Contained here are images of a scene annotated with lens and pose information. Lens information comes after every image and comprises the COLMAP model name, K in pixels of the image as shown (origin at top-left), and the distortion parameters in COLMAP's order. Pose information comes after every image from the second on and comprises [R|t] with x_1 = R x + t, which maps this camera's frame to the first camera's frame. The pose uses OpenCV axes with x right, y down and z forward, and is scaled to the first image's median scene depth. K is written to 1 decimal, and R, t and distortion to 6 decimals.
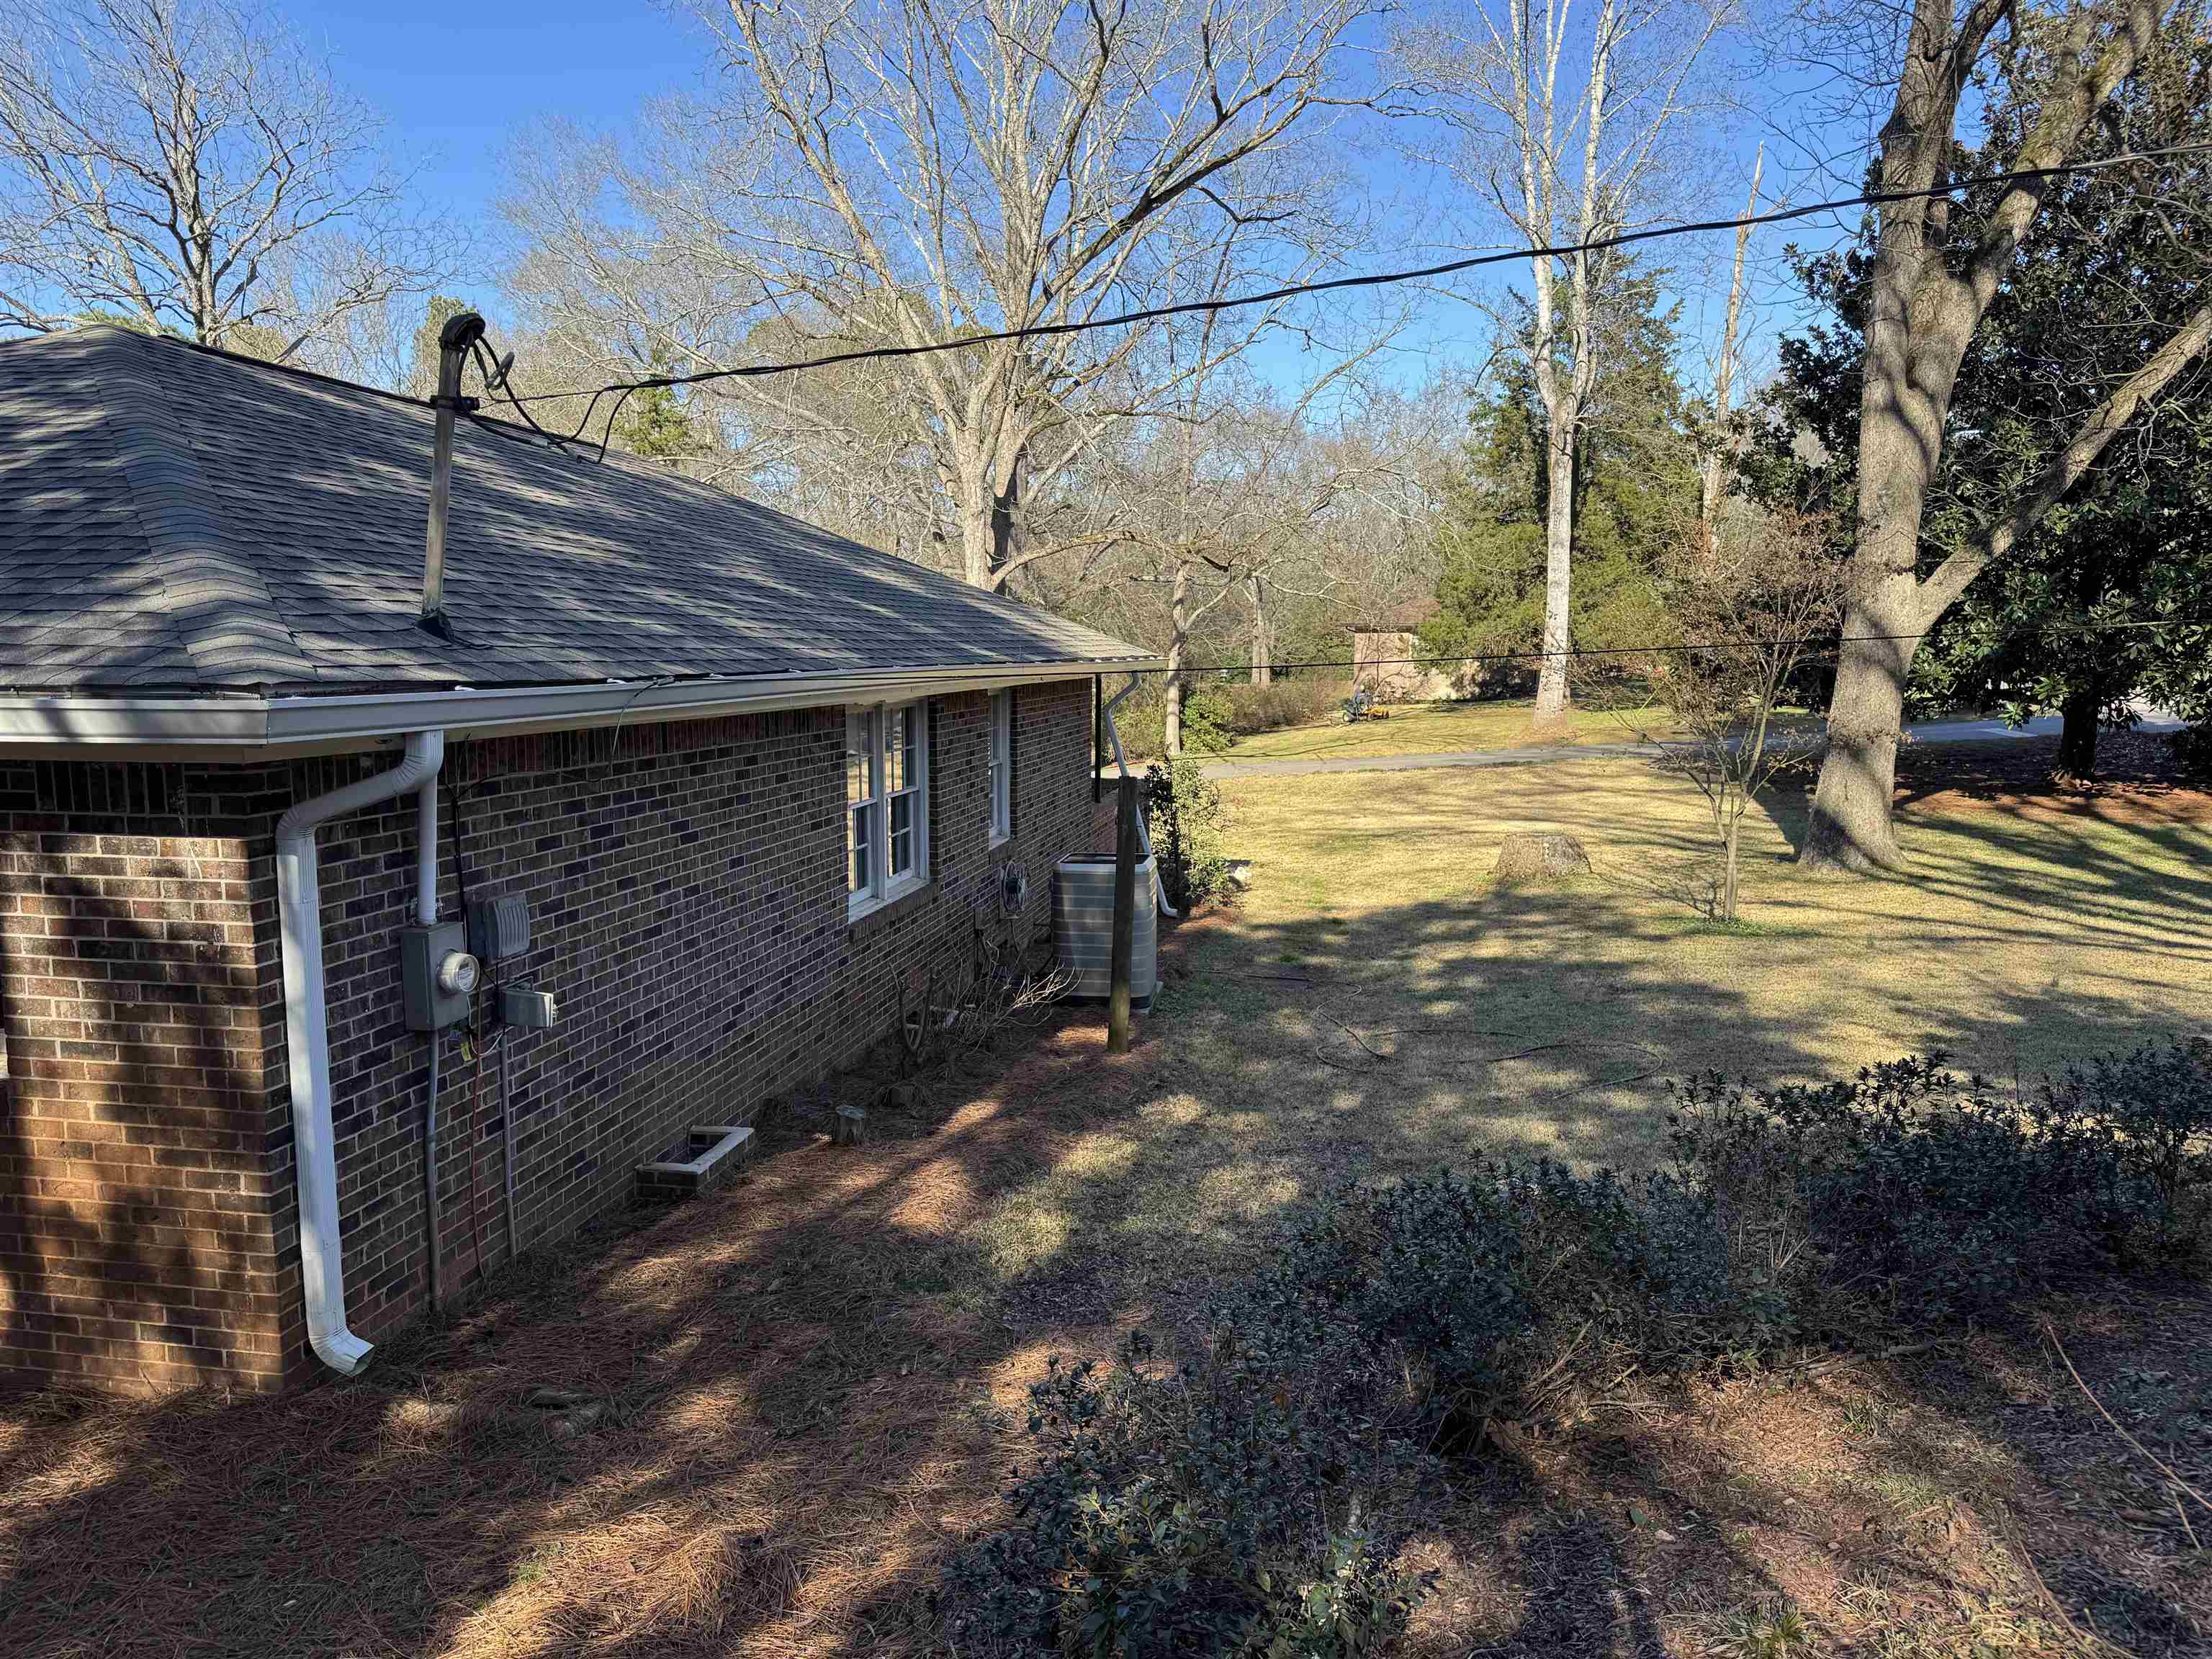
lens RADIAL K [[1562.1, 0, 1106.0], [0, 1562.1, 829.5], [0, 0, 1]] dist [0.089342, -0.117112]
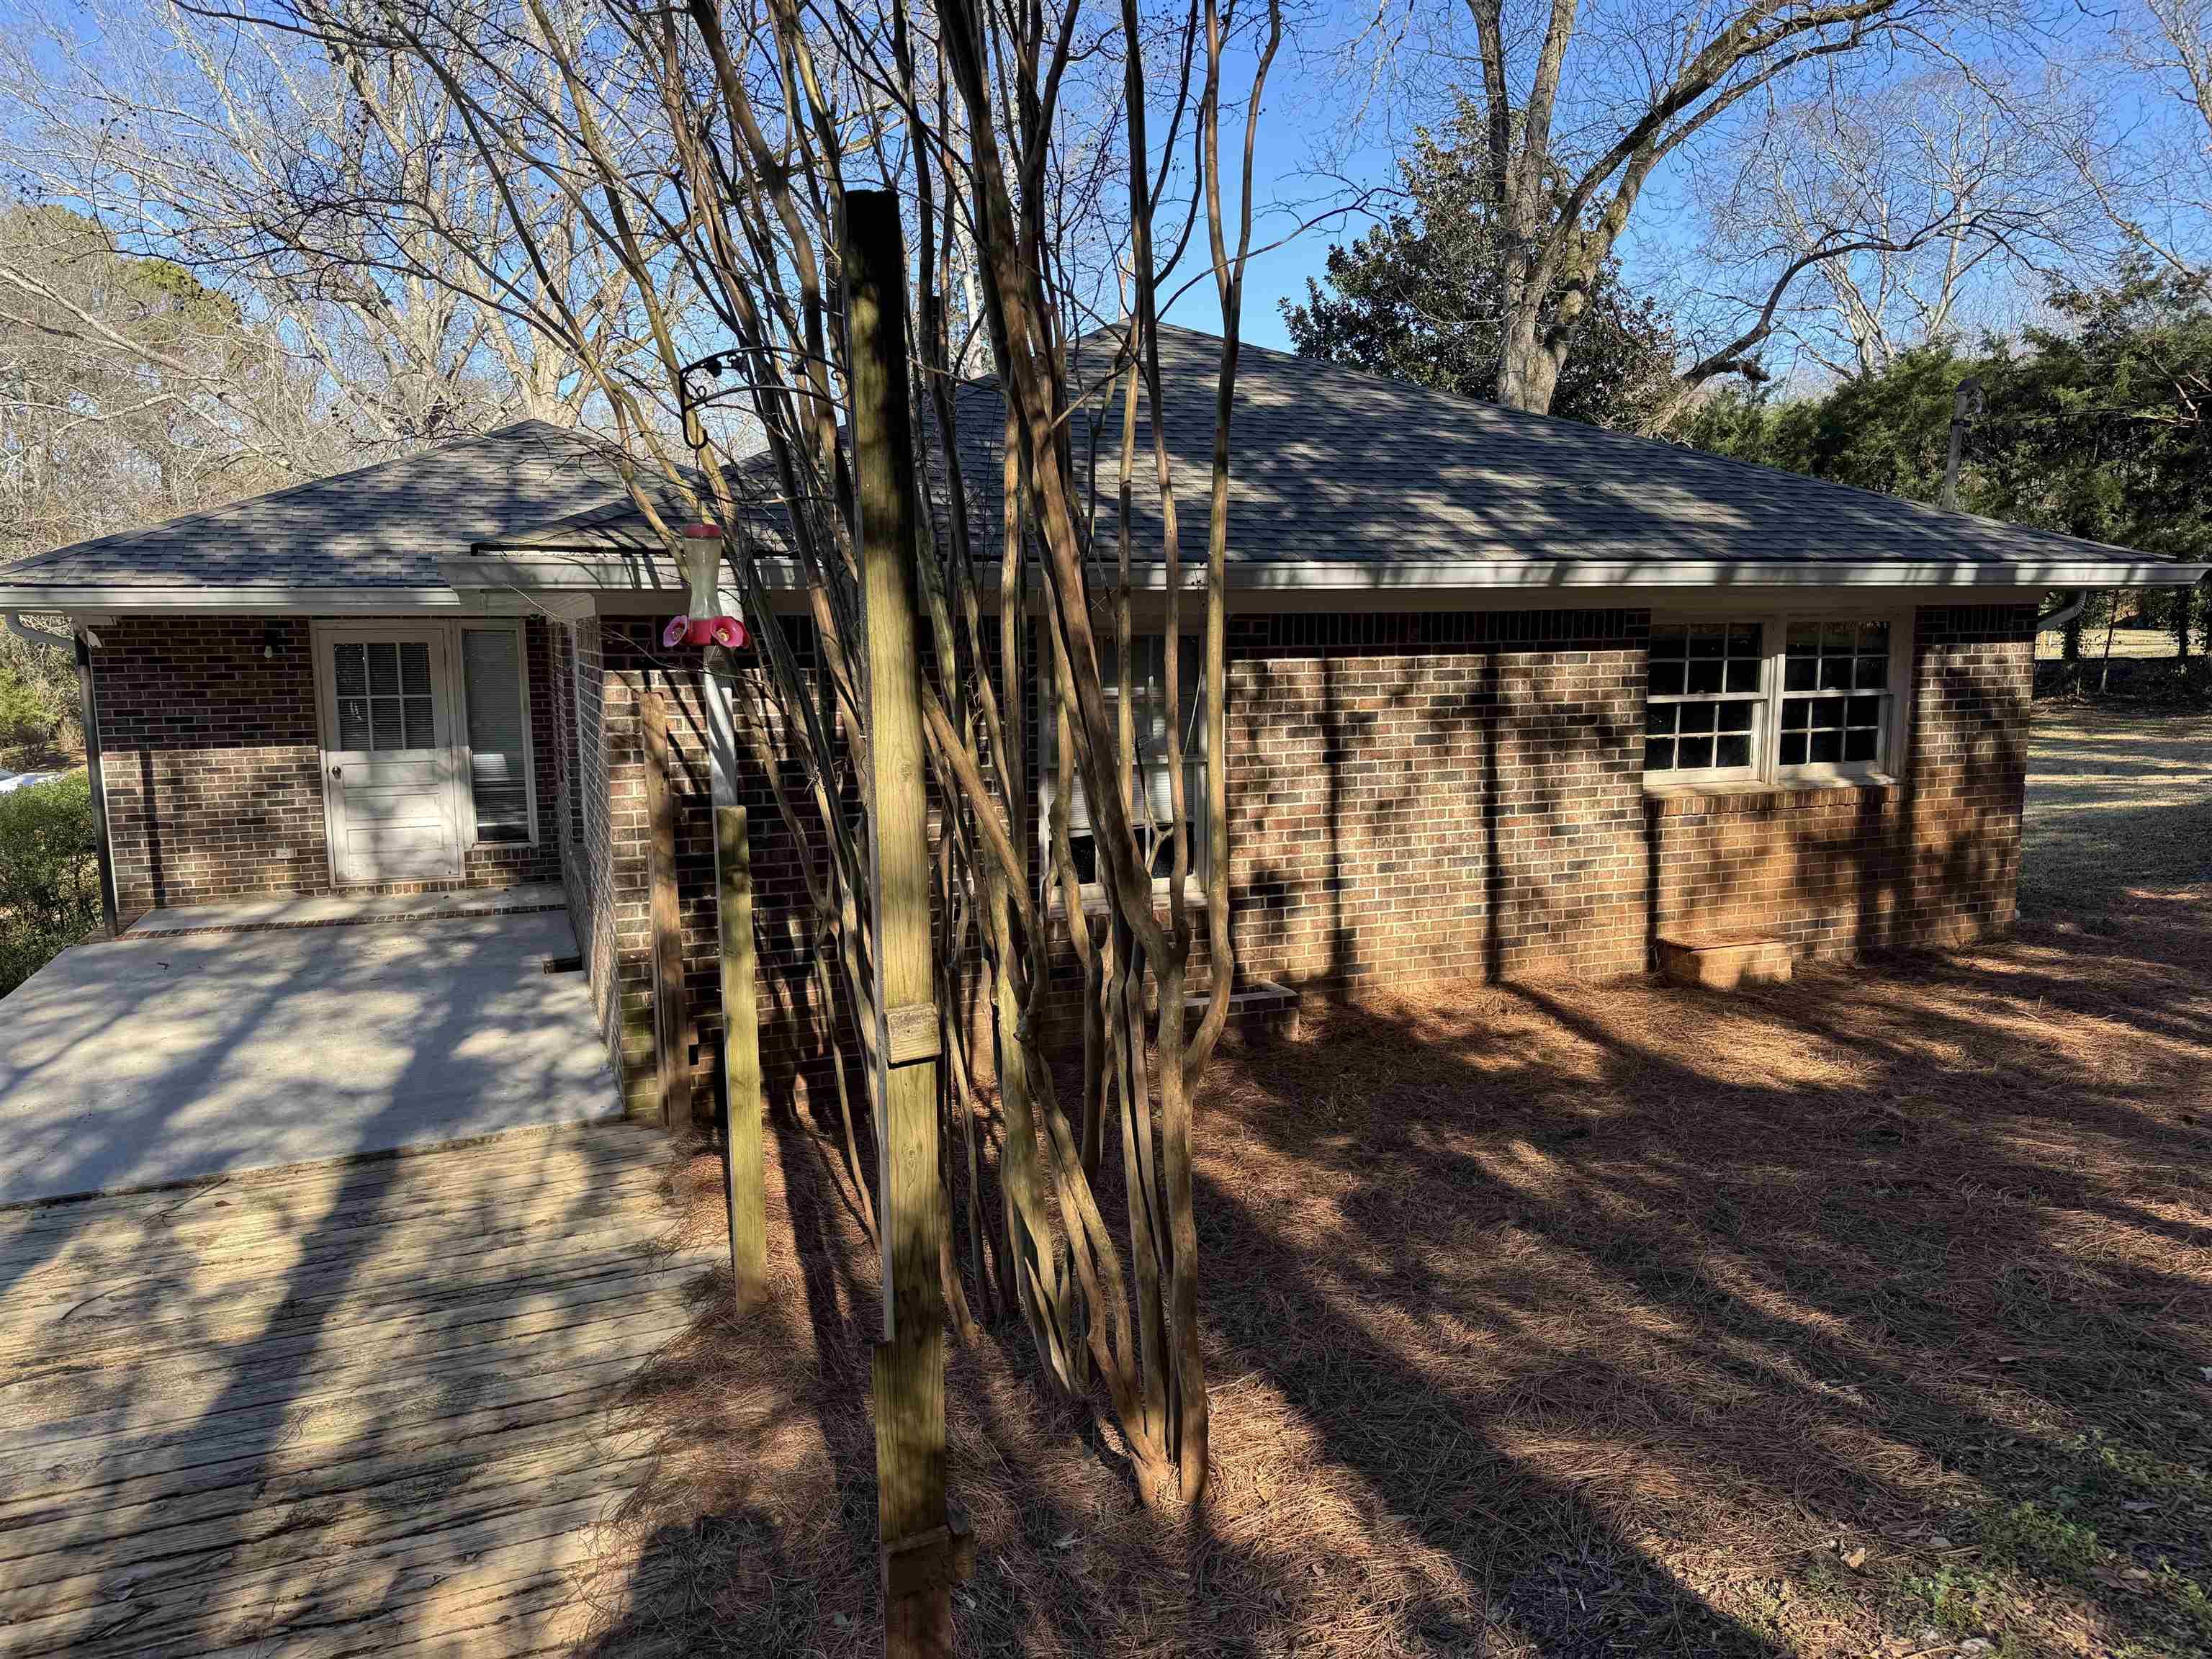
lens RADIAL K [[1562.1, 0, 1106.0], [0, 1562.1, 829.5], [0, 0, 1]] dist [0.089342, -0.117112]
pose [[0.832531, -0.079590, 0.548231, -2.524417], [0.072730, 0.996763, 0.034261, 0.083664], [-0.549183, 0.011350, 0.835625, -0.027193]]
